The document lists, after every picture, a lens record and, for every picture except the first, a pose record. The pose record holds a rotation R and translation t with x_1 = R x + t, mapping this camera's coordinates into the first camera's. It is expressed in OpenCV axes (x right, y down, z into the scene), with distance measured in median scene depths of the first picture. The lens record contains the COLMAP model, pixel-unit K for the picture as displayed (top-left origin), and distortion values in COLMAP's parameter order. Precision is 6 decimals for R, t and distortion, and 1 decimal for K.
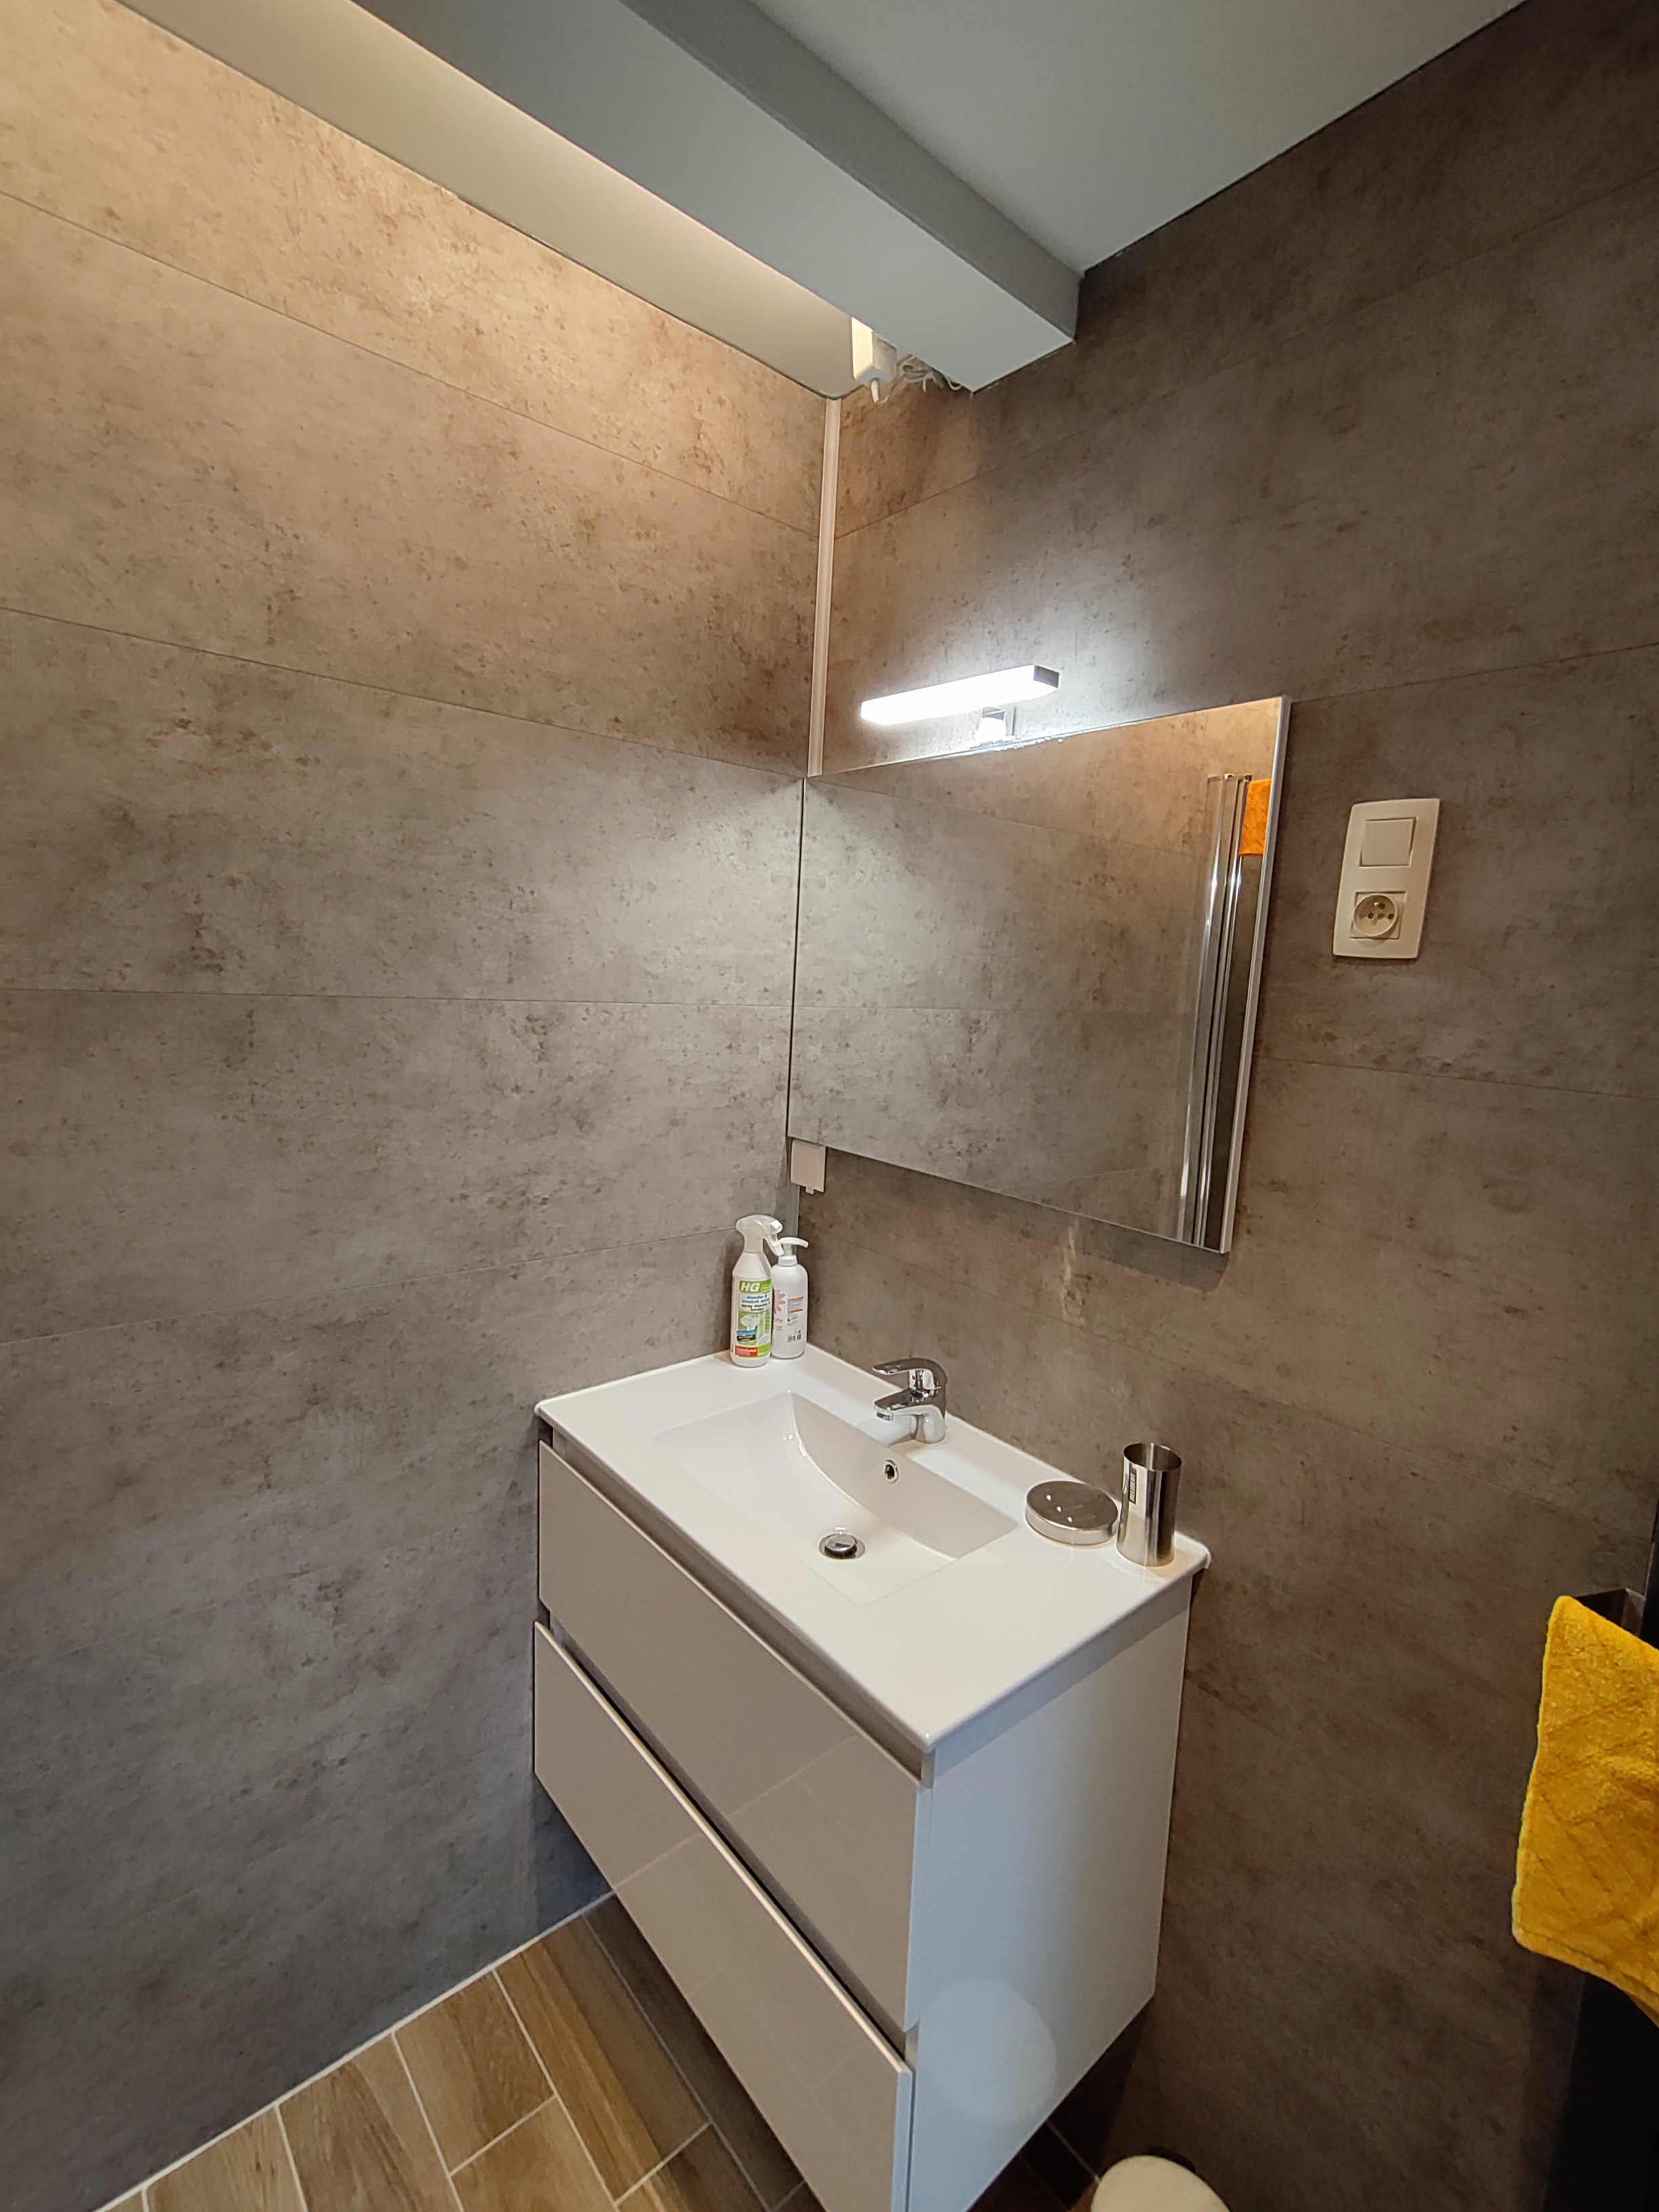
lens RADIAL K [[1001.5, 0, 821.3], [0, 1001.5, 1091.8], [0, 0, 1]] dist [0.002492, 0.003330]
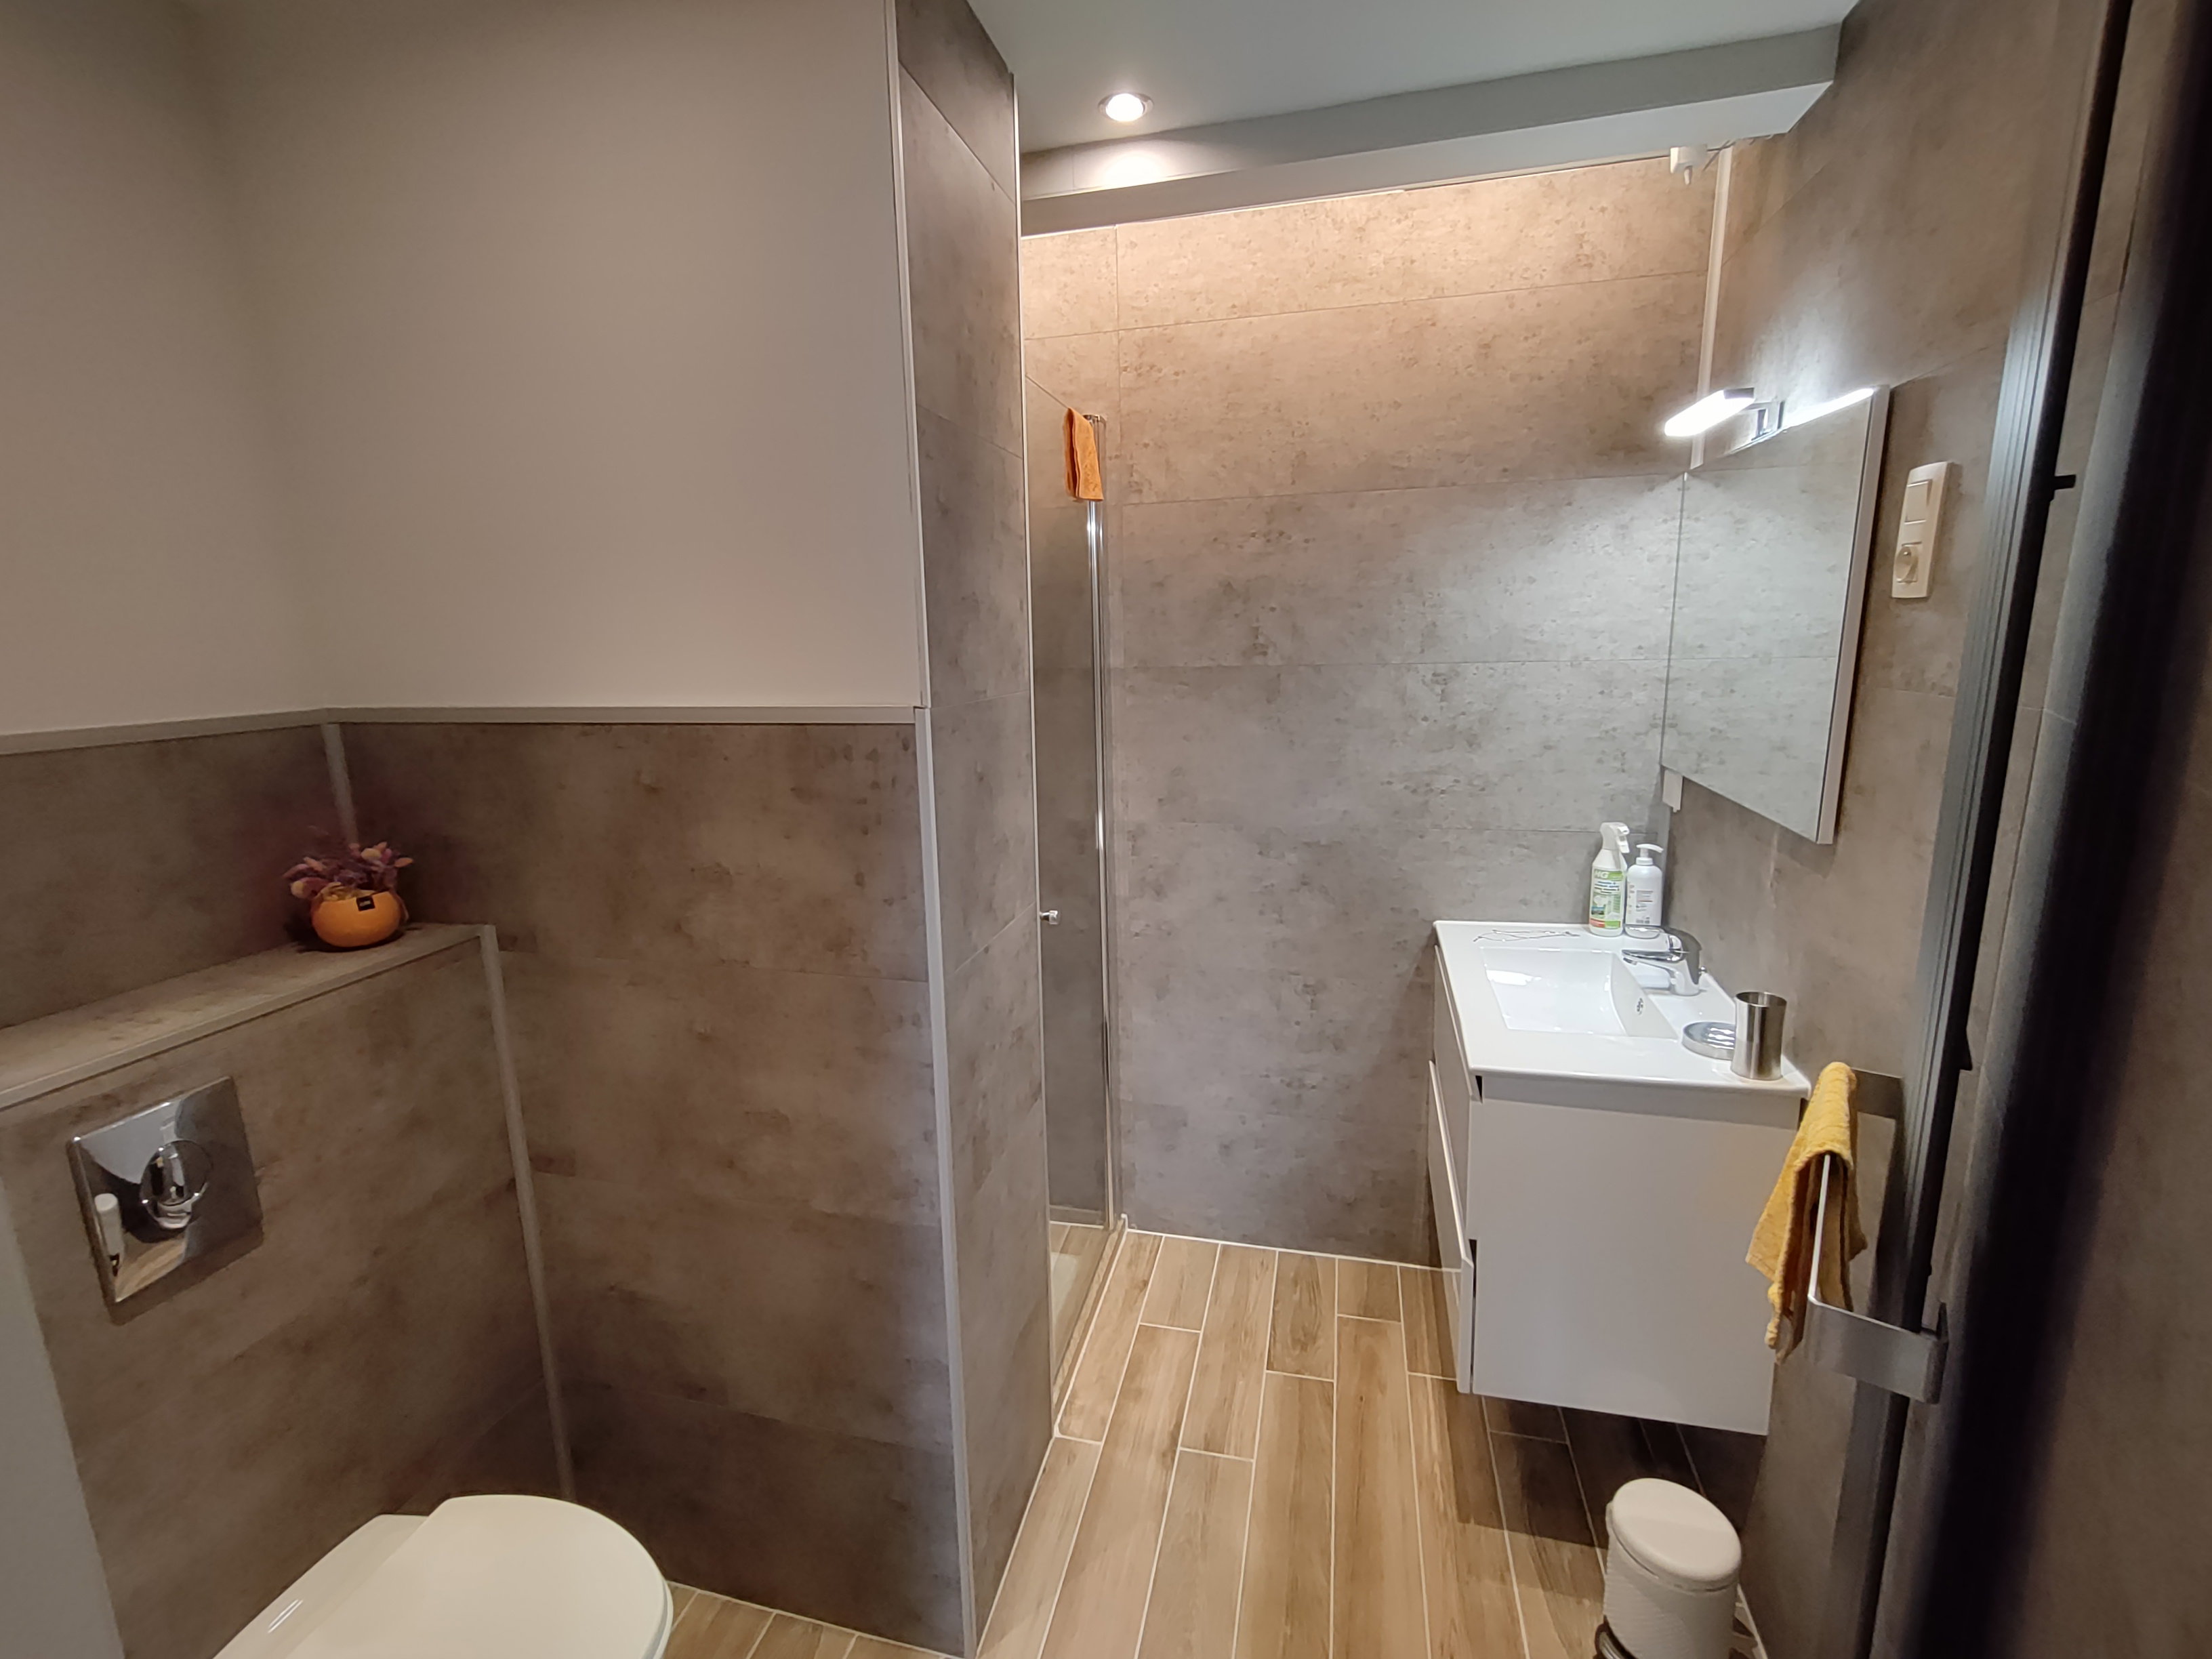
lens RADIAL K [[1001.5, 0, 1093.2], [0, 1001.5, 827.6], [0, 0, 1]] dist [0.002492, 0.003330]
pose [[0.575034, 0.092396, -0.812895, 0.697493], [-0.044337, 0.995662, 0.081807, 0.061345], [0.816927, -0.011001, 0.576636, -0.358344]]
